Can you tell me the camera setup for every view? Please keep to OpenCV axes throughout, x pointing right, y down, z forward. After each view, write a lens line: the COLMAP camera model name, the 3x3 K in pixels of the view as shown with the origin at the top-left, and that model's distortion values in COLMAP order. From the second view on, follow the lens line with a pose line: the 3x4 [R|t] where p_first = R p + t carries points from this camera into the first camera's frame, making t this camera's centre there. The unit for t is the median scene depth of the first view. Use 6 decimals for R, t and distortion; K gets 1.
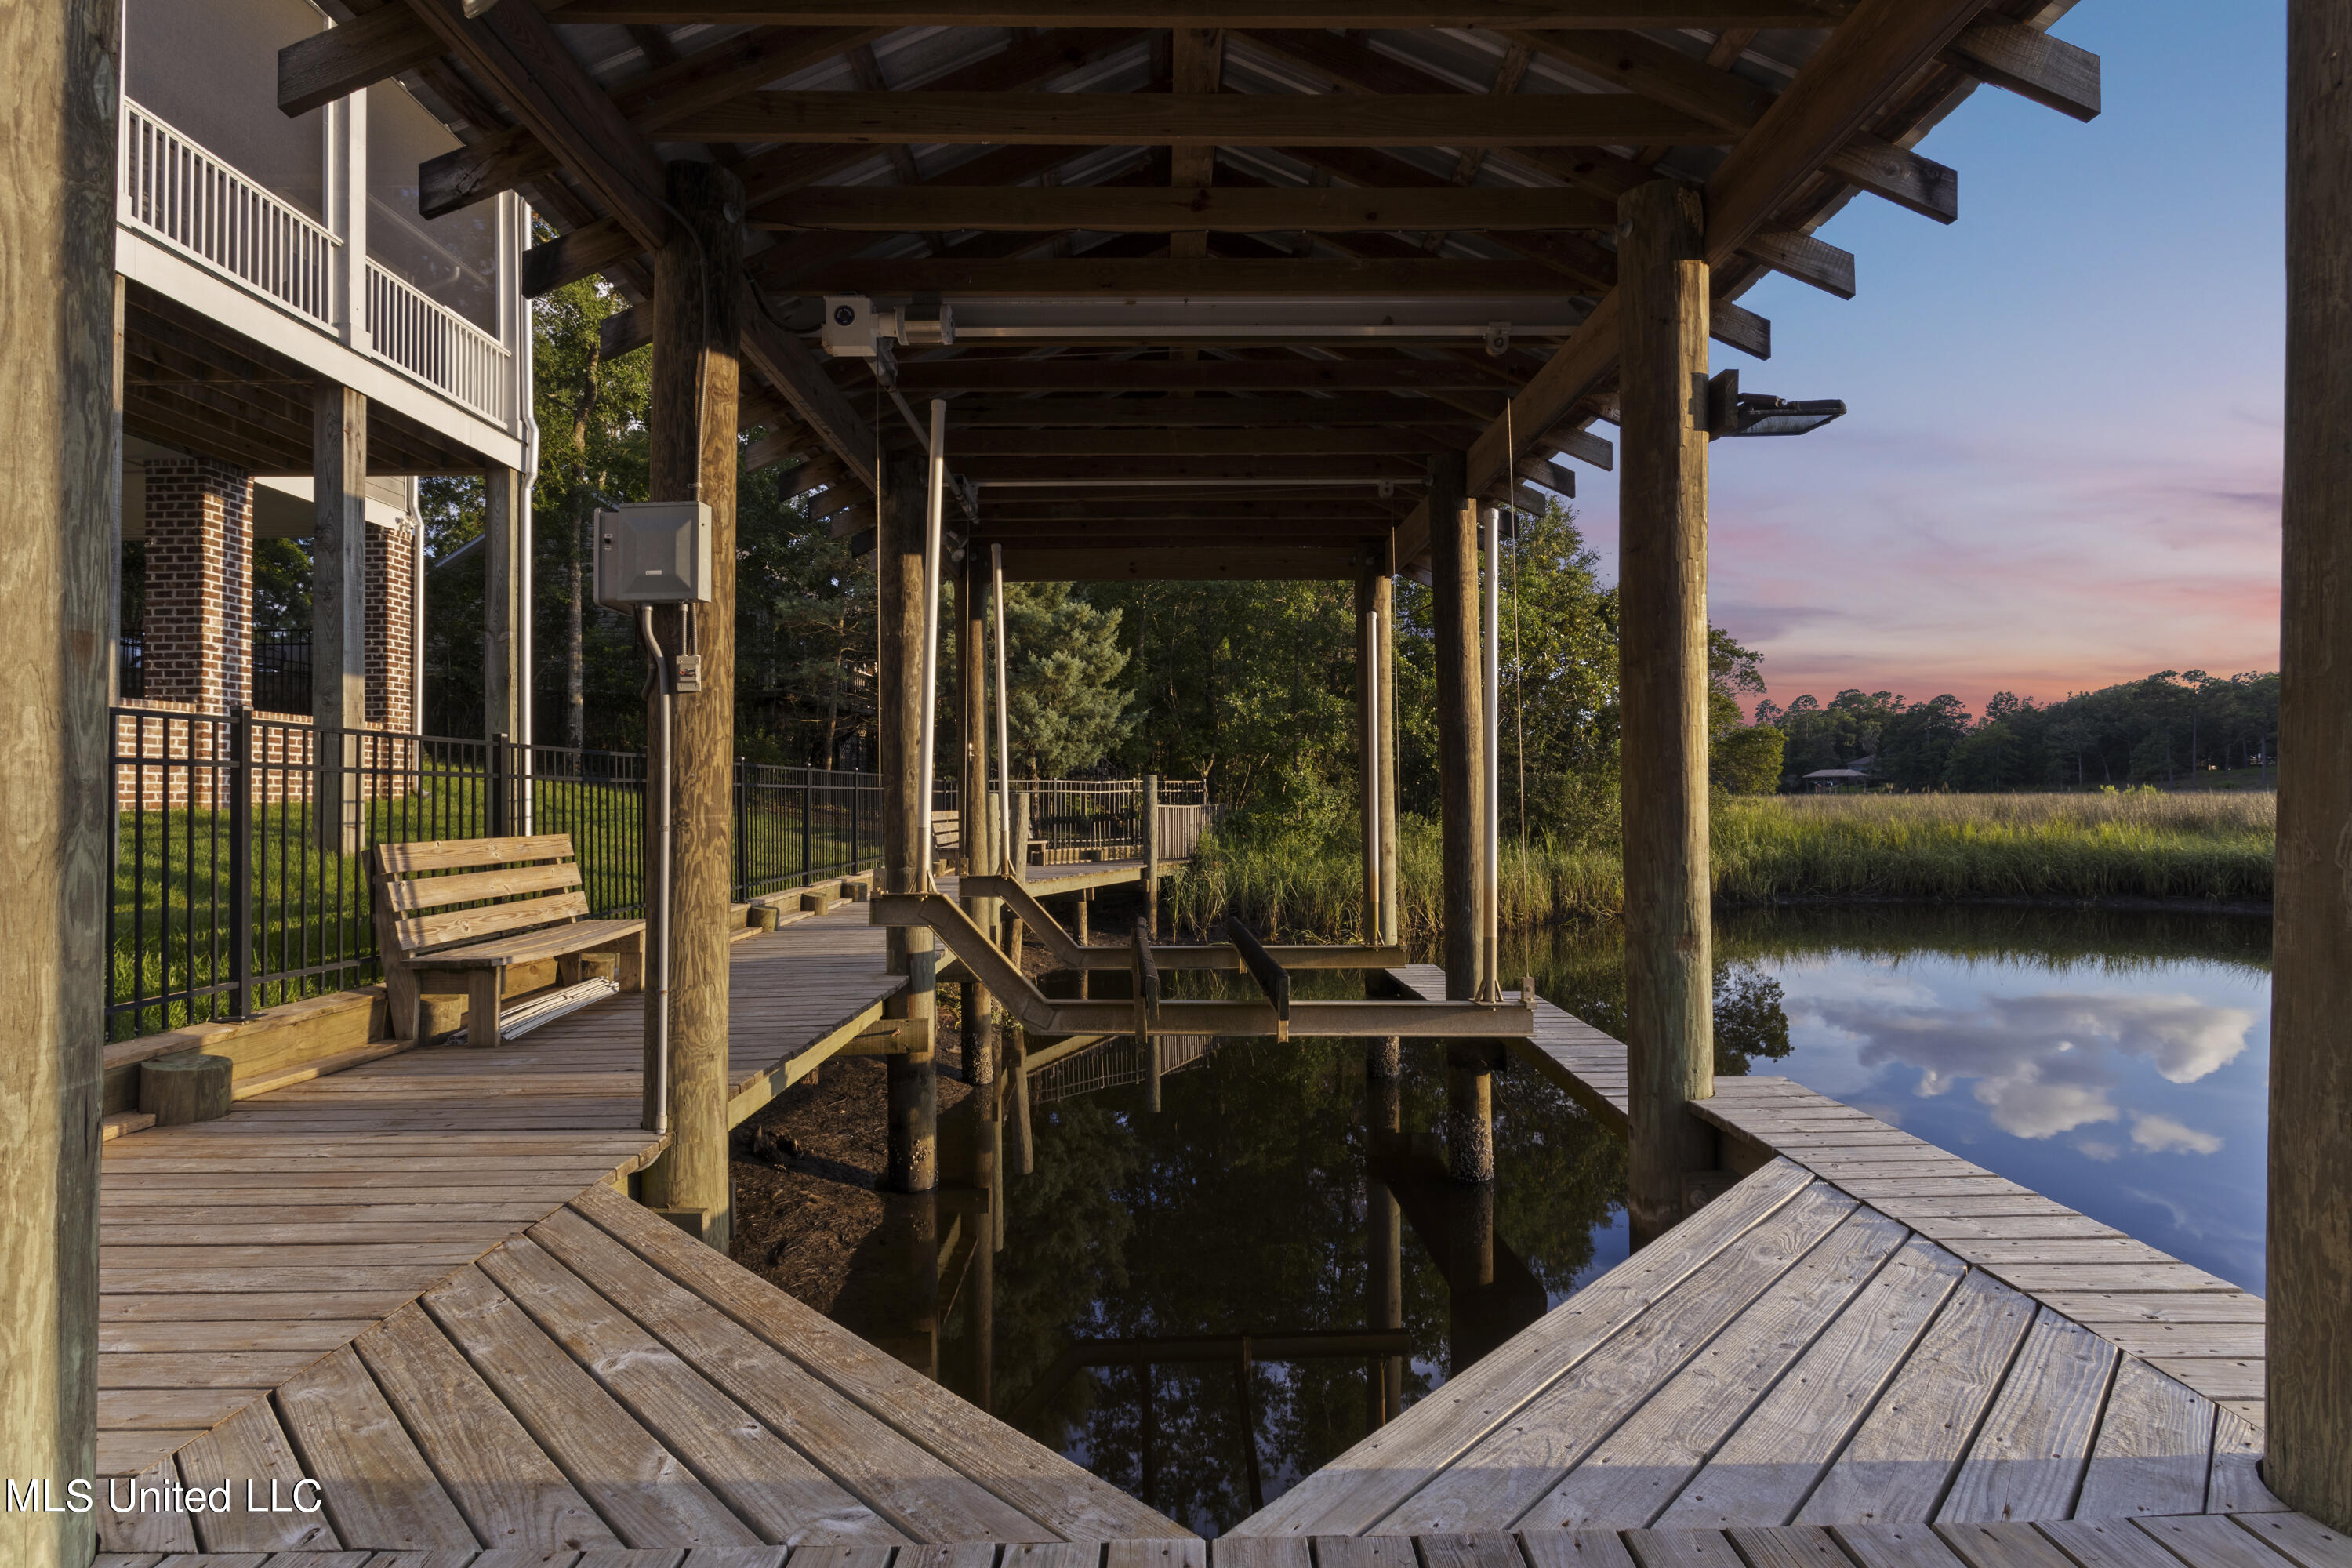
lens RADIAL K [[1152.2, 0, 1220.3], [0, 1152.2, 799.8], [0, 0, 1]] dist [0.000374, -0.000217]
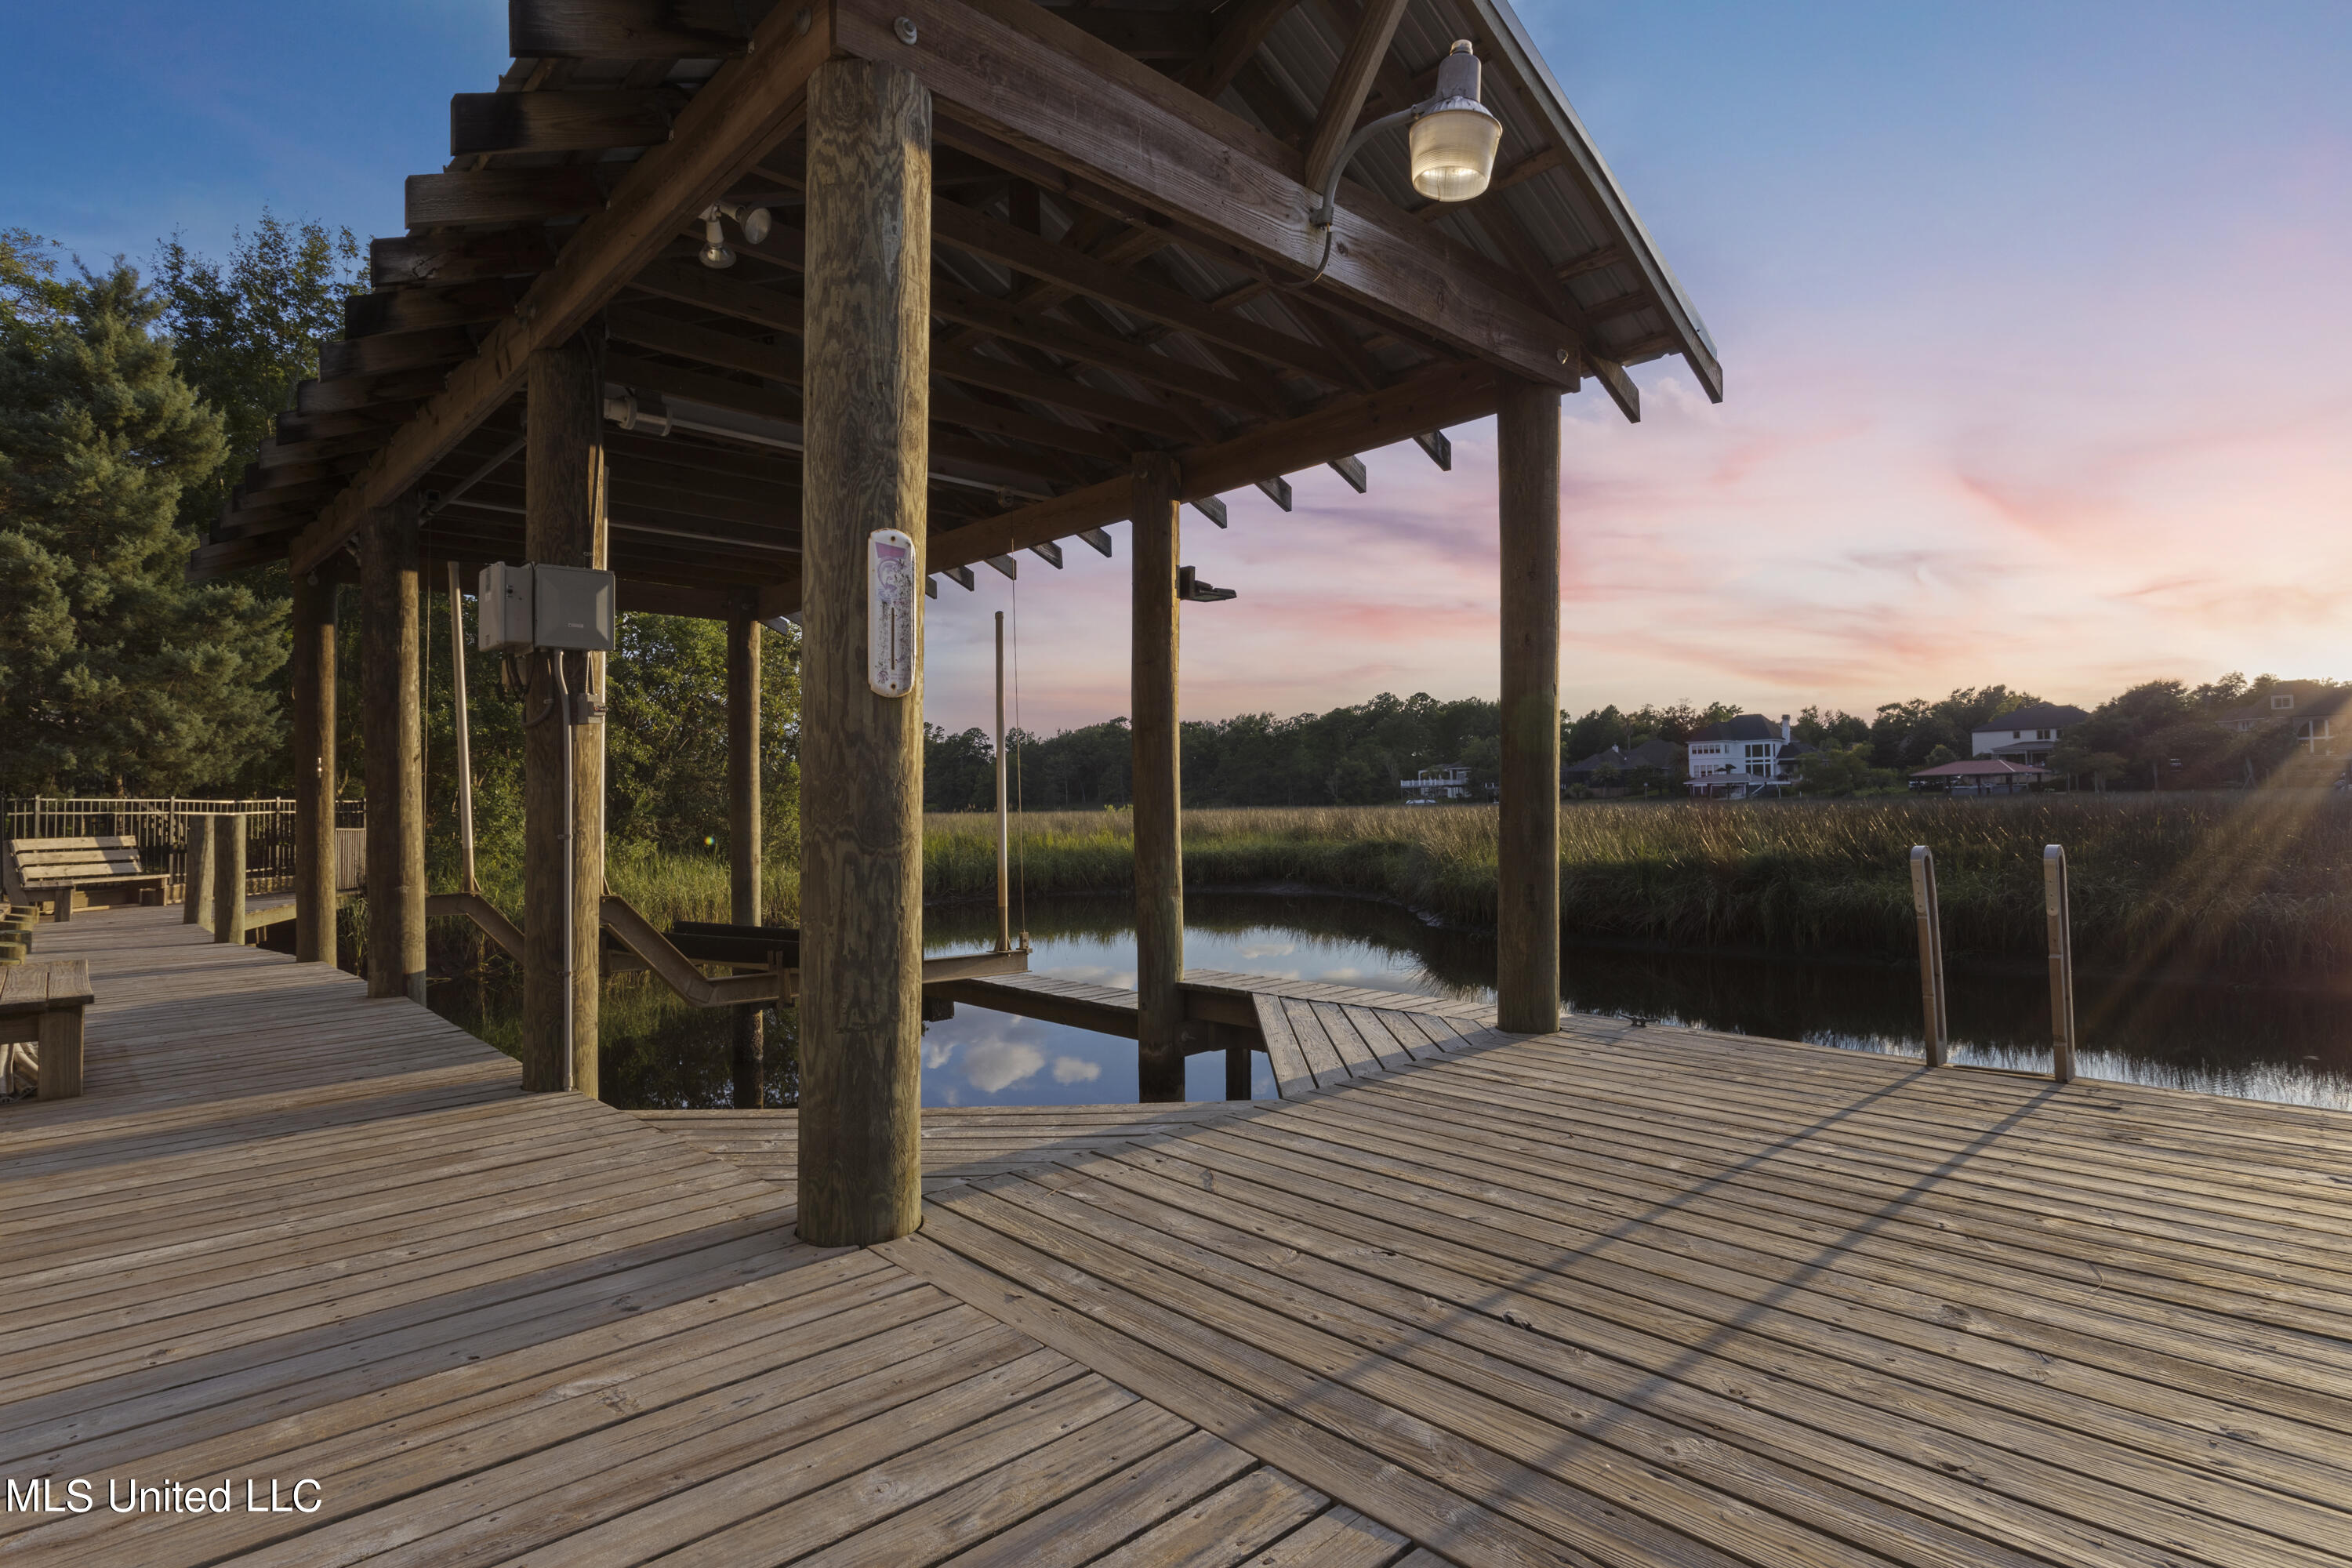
lens RADIAL K [[1152.2, 0, 1166.7], [0, 1152.2, 794.2], [0, 0, 1]] dist [0.000374, -0.000217]
pose [[0.747428, 0.004109, 0.664330, -0.173478], [0.011265, 0.999759, -0.018857, 0.002324], [-0.664247, 0.021578, 0.747201, -0.066345]]
